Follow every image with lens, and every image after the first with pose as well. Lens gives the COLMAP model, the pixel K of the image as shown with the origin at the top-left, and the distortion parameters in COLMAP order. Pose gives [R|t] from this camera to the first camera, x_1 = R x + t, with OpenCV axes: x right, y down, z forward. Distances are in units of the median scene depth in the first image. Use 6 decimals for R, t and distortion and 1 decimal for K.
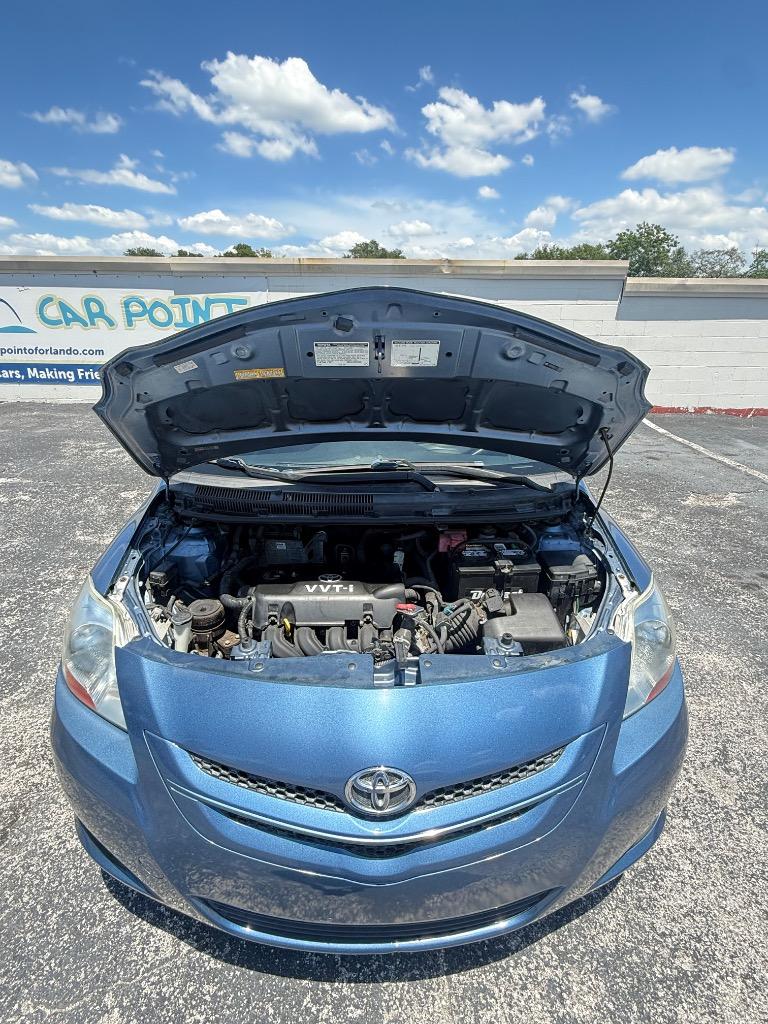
lens RADIAL K [[490.1, 0, 380.4], [0, 490.1, 520.6], [0, 0, 1]] dist [-0.010132, 0.001876]
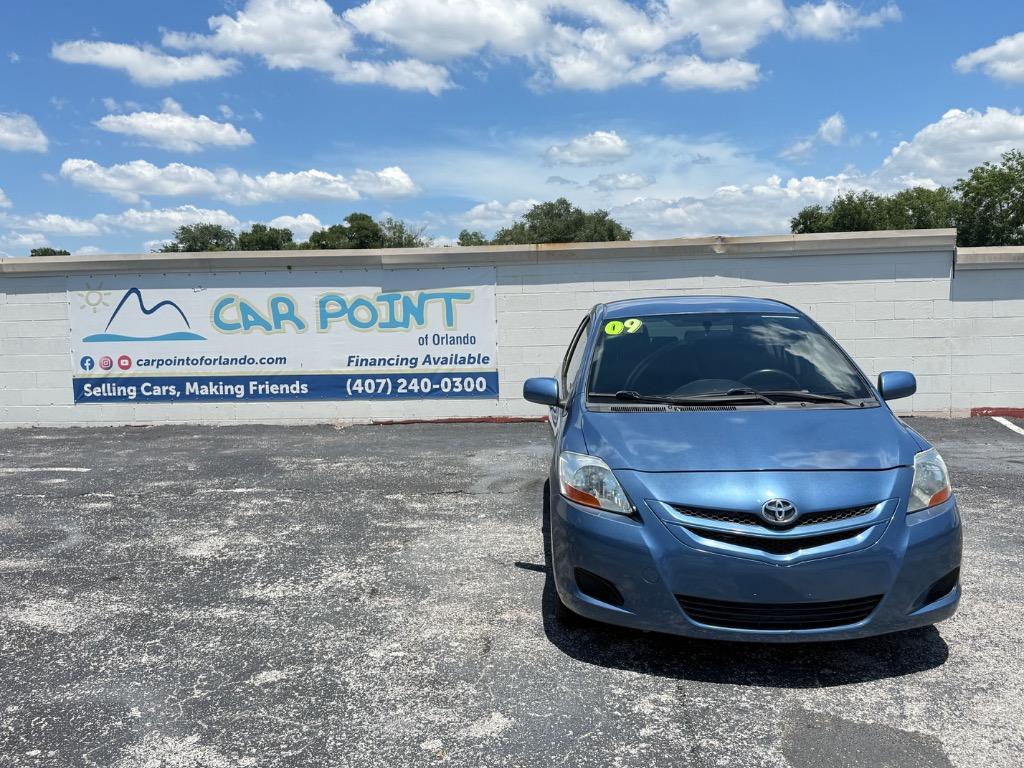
lens RADIAL K [[911.6, 0, 513.6], [0, 911.6, 389.7], [0, 0, 1]] dist [0.032085, -0.043539]
pose [[0.996730, -0.028462, -0.075631, -0.092206], [0.004056, 0.952363, -0.304938, 0.154646], [0.080708, 0.303634, 0.949364, -0.364070]]
